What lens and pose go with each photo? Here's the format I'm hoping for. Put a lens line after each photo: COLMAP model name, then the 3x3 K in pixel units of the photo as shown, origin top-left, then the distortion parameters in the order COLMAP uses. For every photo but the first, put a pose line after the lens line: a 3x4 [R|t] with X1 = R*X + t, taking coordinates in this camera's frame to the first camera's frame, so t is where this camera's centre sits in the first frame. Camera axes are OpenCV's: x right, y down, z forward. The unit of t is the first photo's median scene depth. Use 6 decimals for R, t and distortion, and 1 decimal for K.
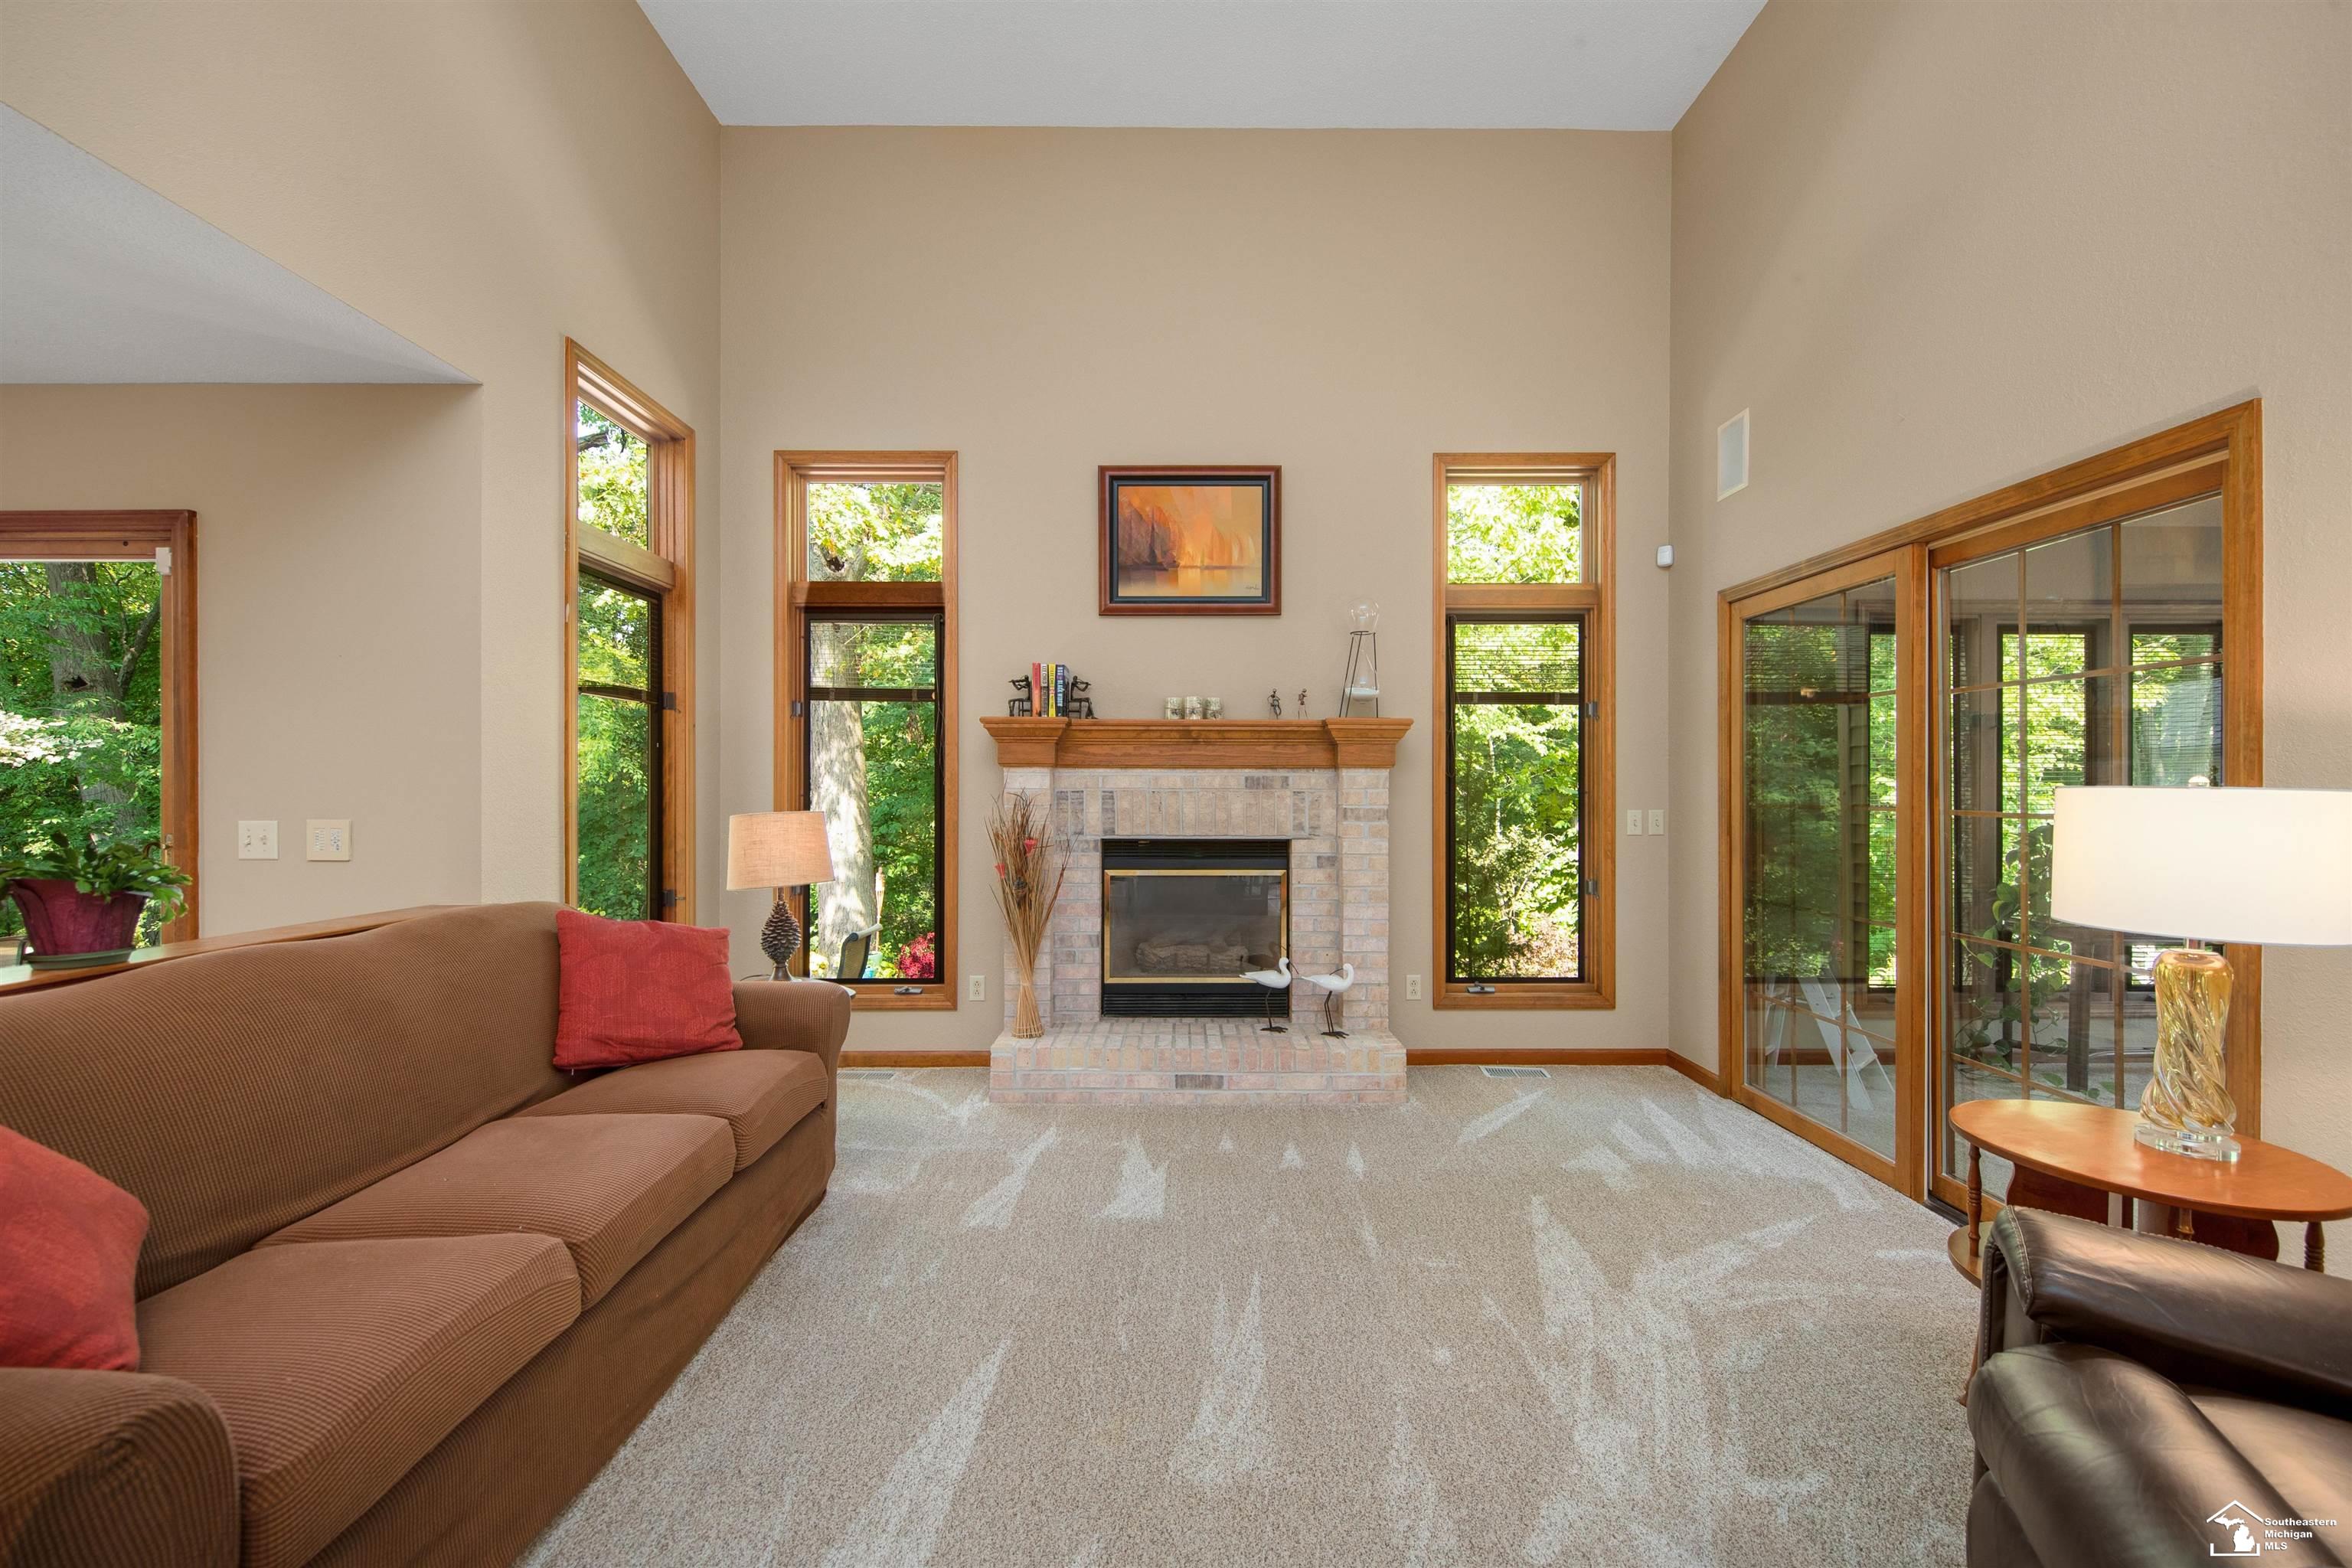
lens RADIAL K [[936.7, 0, 1181.5], [0, 936.7, 796.9], [0, 0, 1]] dist [-0.001040, -0.000115]
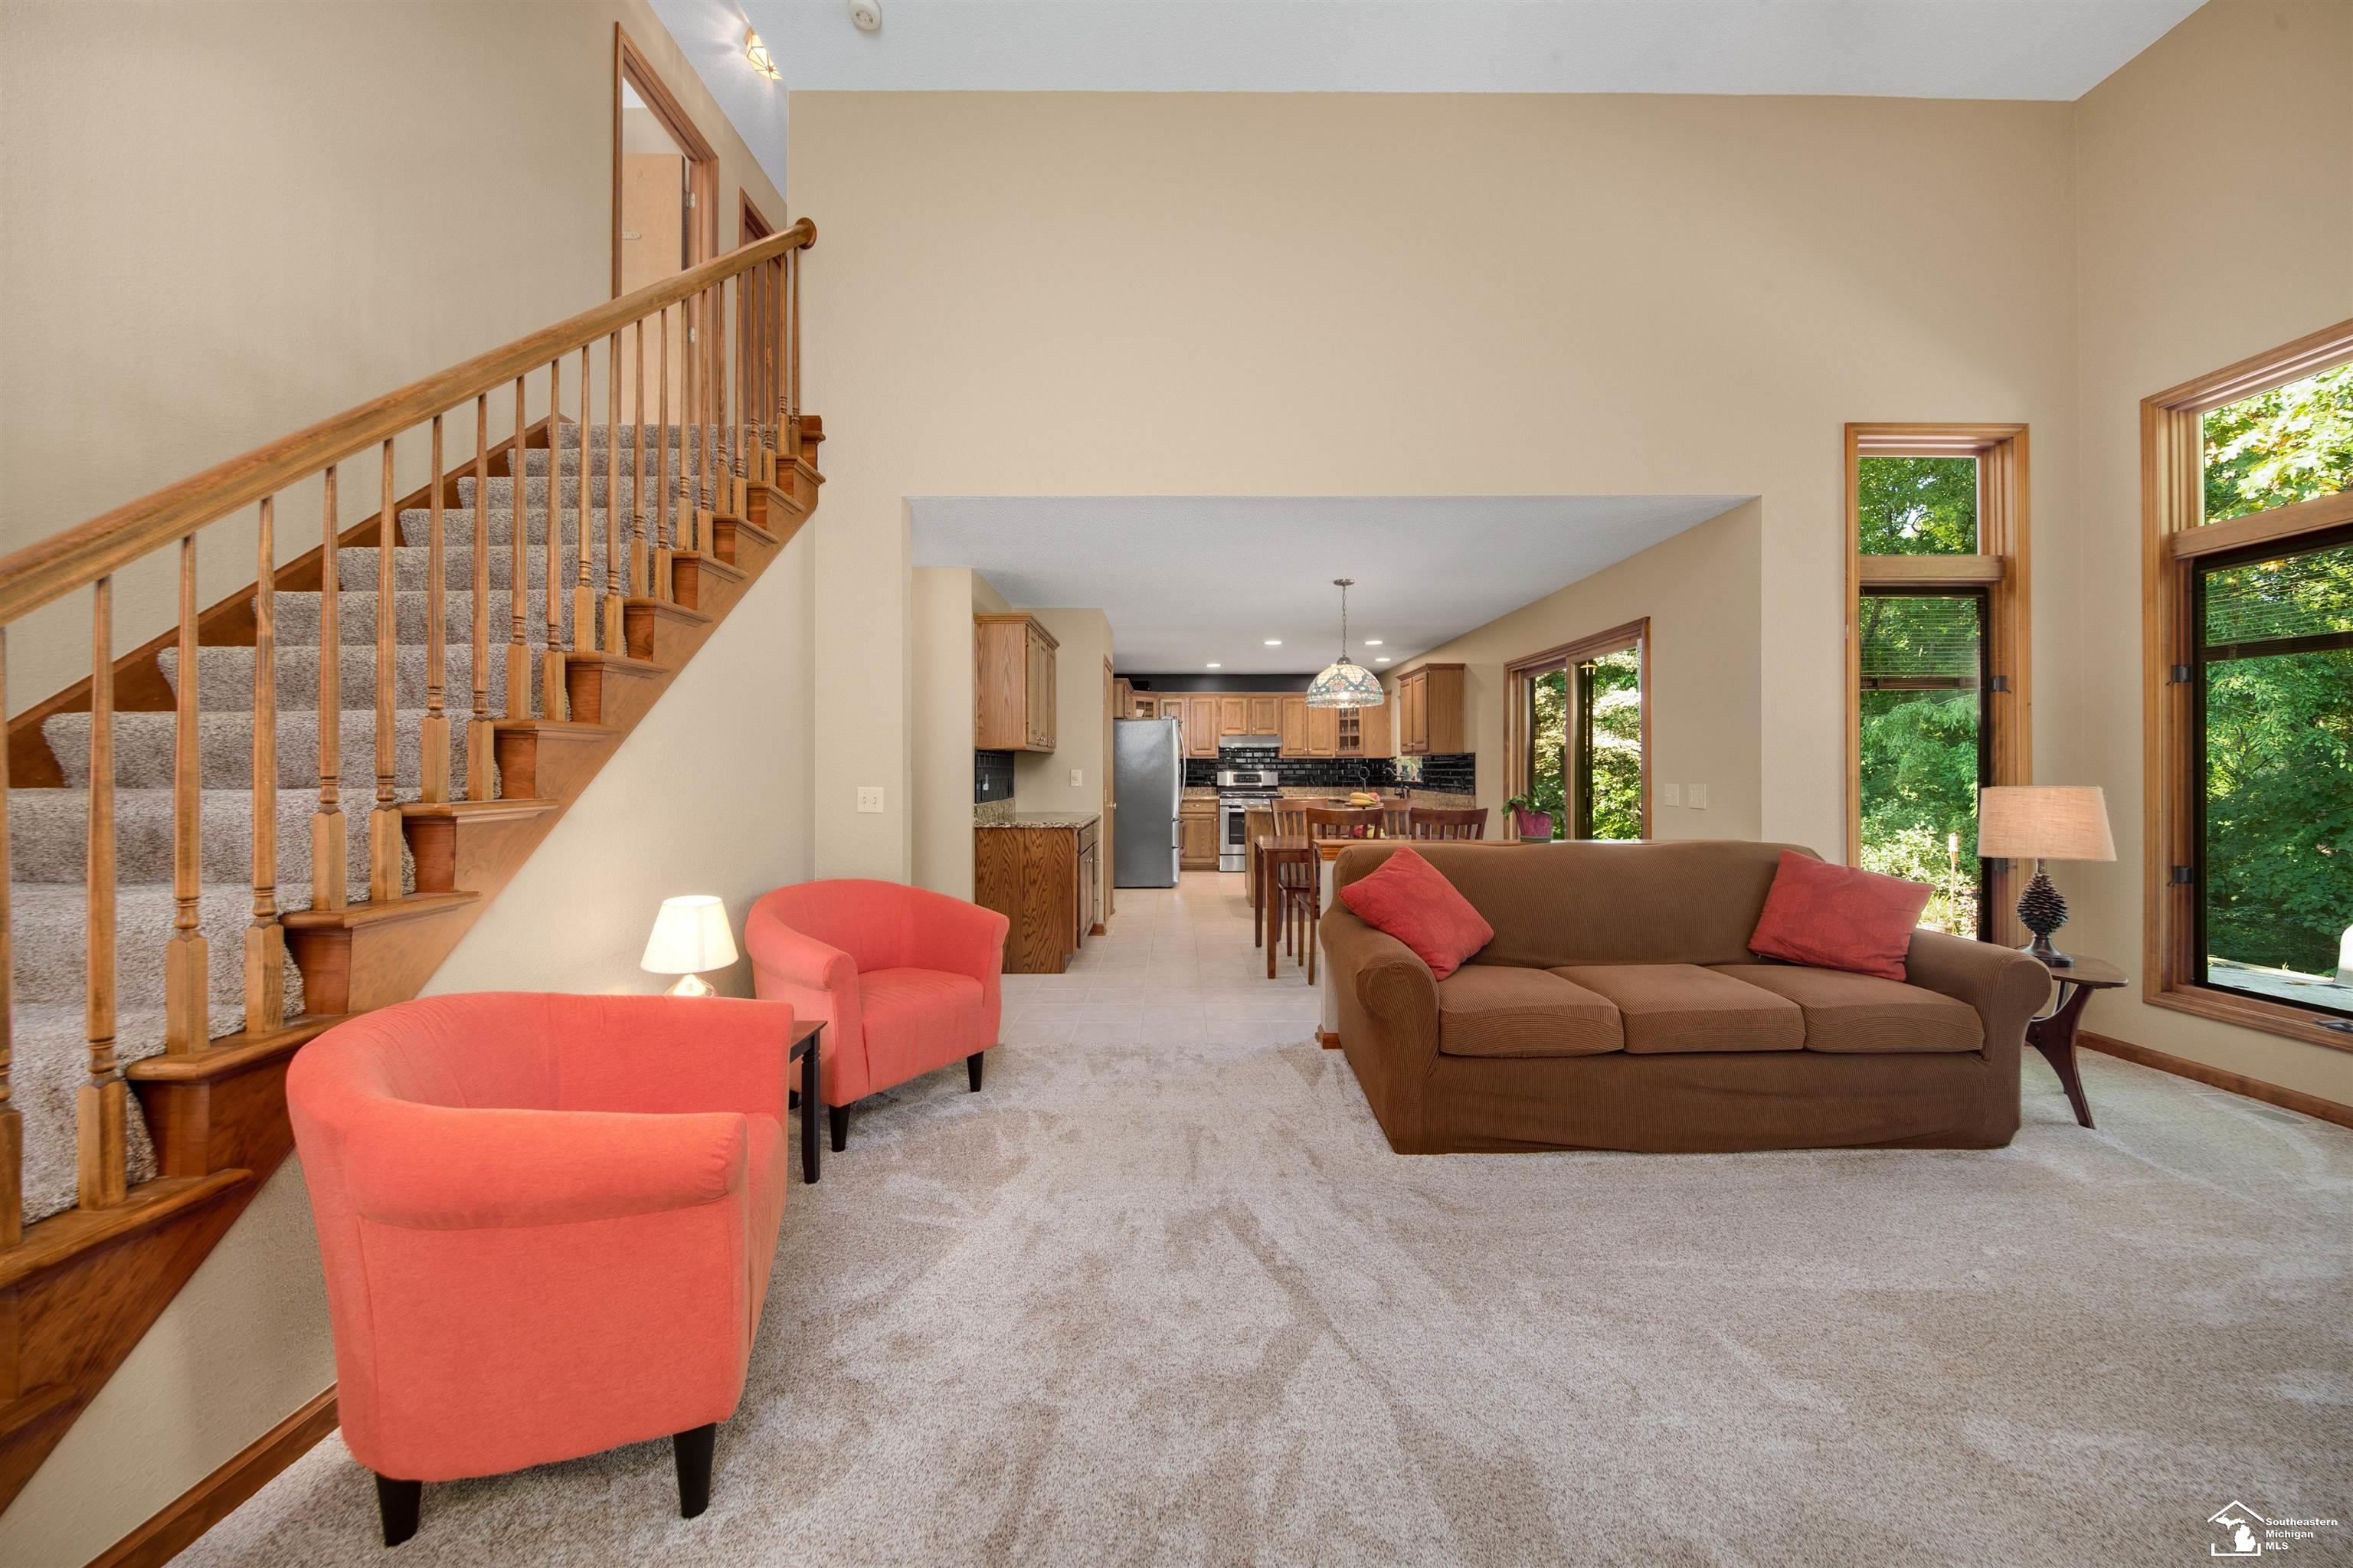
lens RADIAL K [[937.1, 0, 1178.8], [0, 937.1, 774.0], [0, 0, 1]] dist [-0.001040, -0.000115]
pose [[-0.023464, 0.008719, -0.999687, 0.703071], [-0.002937, 0.999957, 0.008790, -0.005173], [0.999720, 0.003142, -0.023437, 0.090889]]
